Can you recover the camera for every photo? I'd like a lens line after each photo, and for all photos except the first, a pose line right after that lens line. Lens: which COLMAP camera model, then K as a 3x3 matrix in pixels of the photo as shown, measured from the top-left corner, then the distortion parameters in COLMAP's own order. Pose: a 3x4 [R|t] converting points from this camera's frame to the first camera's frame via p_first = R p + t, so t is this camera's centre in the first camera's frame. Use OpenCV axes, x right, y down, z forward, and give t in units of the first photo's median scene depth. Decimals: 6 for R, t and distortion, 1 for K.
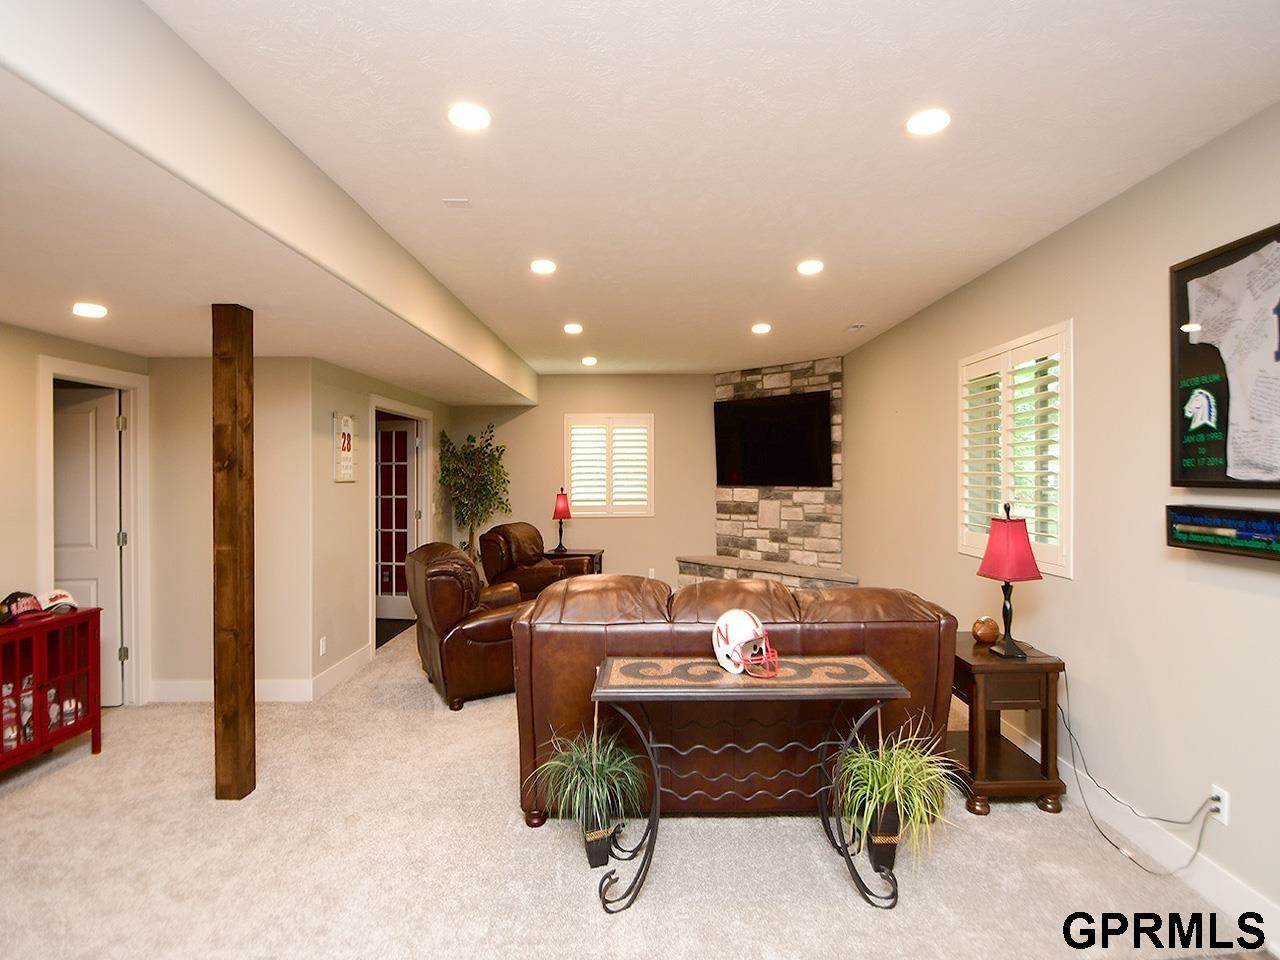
lens RADIAL K [[648.0, 0, 616.1], [0, 648.0, 483.0], [0, 0, 1]] dist [0.028962, -0.025043]
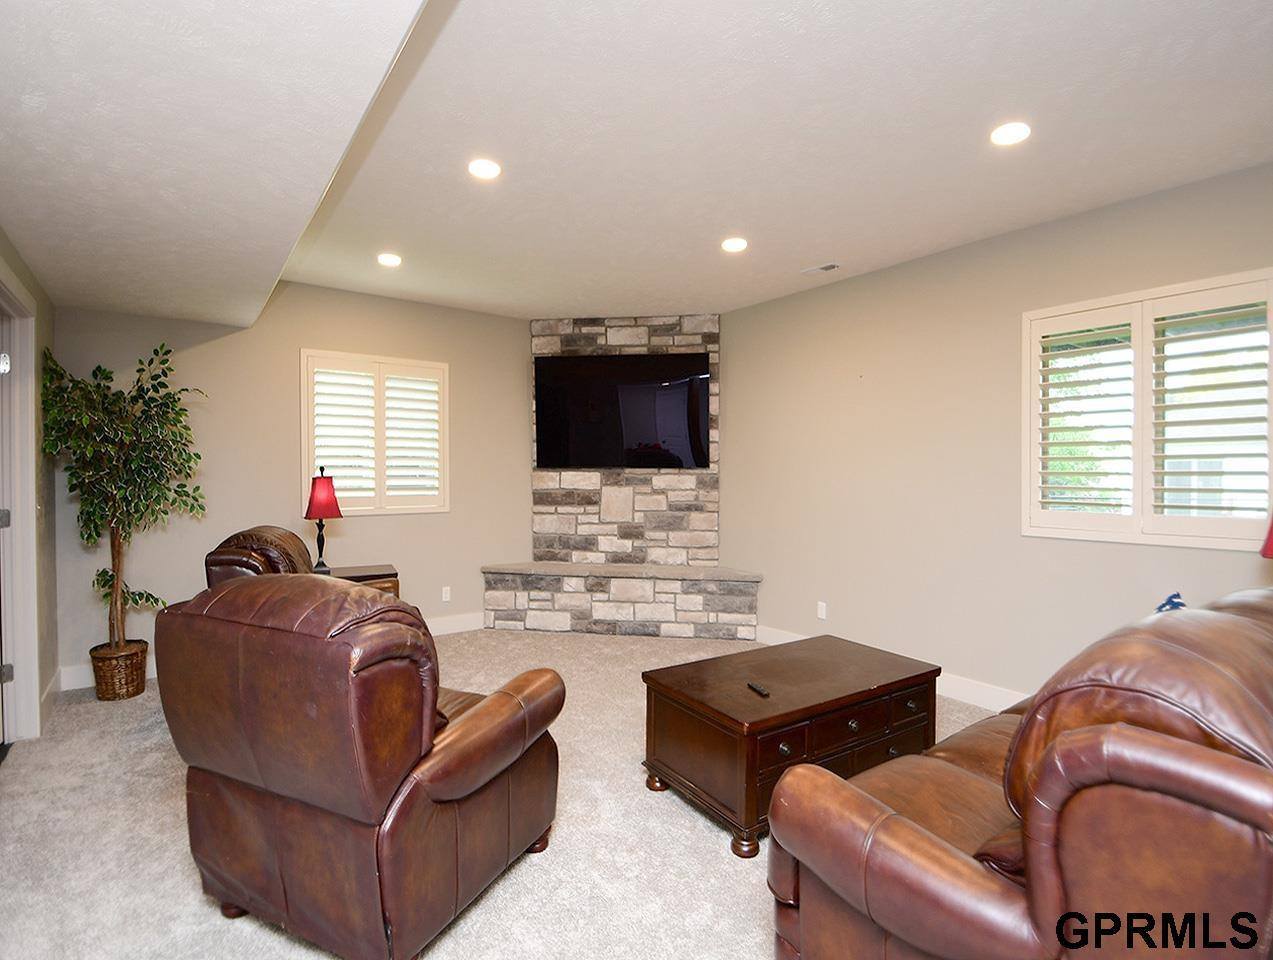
lens RADIAL K [[644.4, 0, 612.7], [0, 644.4, 483.0], [0, 0, 1]] dist [0.028962, -0.025043]
pose [[0.795424, 0.002526, 0.606048, -0.246223], [-0.003600, 0.999993, 0.000556, 0.022024], [-0.606042, -0.002624, 0.795428, 0.381619]]
